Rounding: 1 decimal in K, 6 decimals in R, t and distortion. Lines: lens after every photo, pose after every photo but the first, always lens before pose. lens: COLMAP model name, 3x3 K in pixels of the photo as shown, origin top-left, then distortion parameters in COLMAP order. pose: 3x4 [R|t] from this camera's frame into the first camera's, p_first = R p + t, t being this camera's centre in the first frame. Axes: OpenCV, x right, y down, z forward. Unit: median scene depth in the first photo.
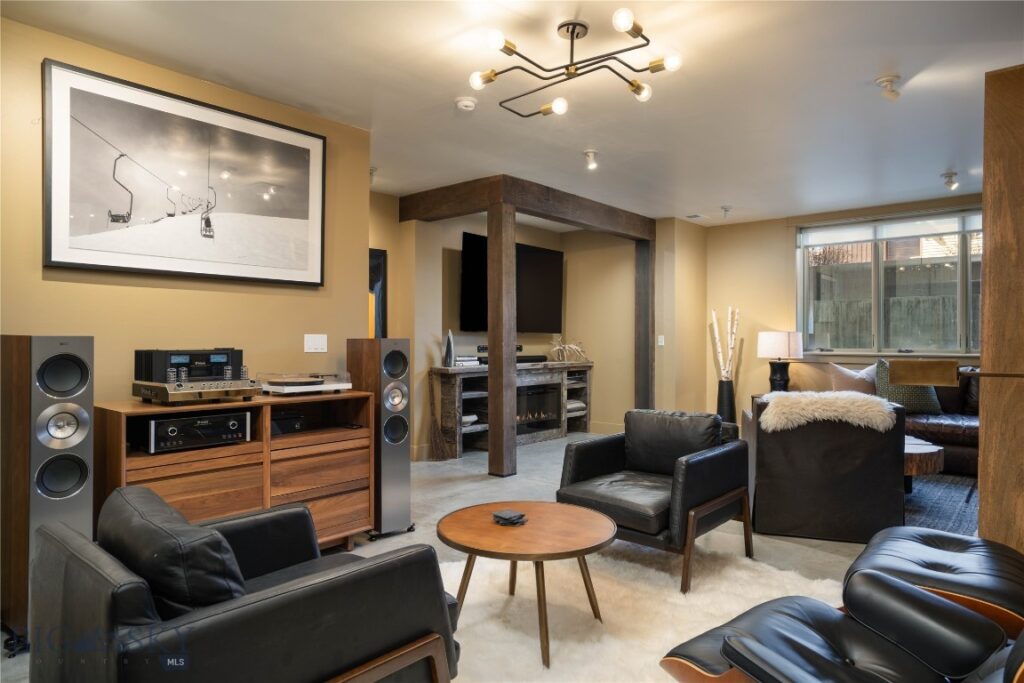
lens RADIAL K [[622.4, 0, 512.0], [0, 622.4, 341.5], [0, 0, 1]] dist [-0.000274, -0.000010]
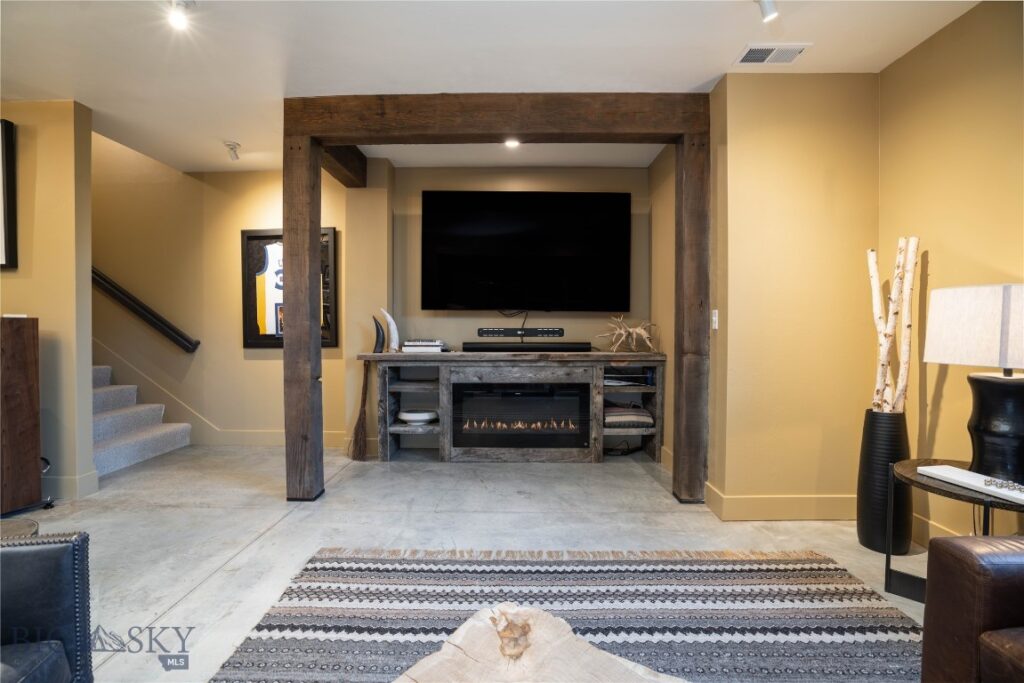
lens RADIAL K [[472.4, 0, 511.6], [0, 472.4, 329.0], [0, 0, 1]] dist [0.000121, -0.000034]
pose [[0.646195, 0.004286, -0.763161, 0.422557], [-0.001165, 0.999989, 0.004630, 0.004566], [0.763172, -0.002102, 0.646192, 0.599858]]
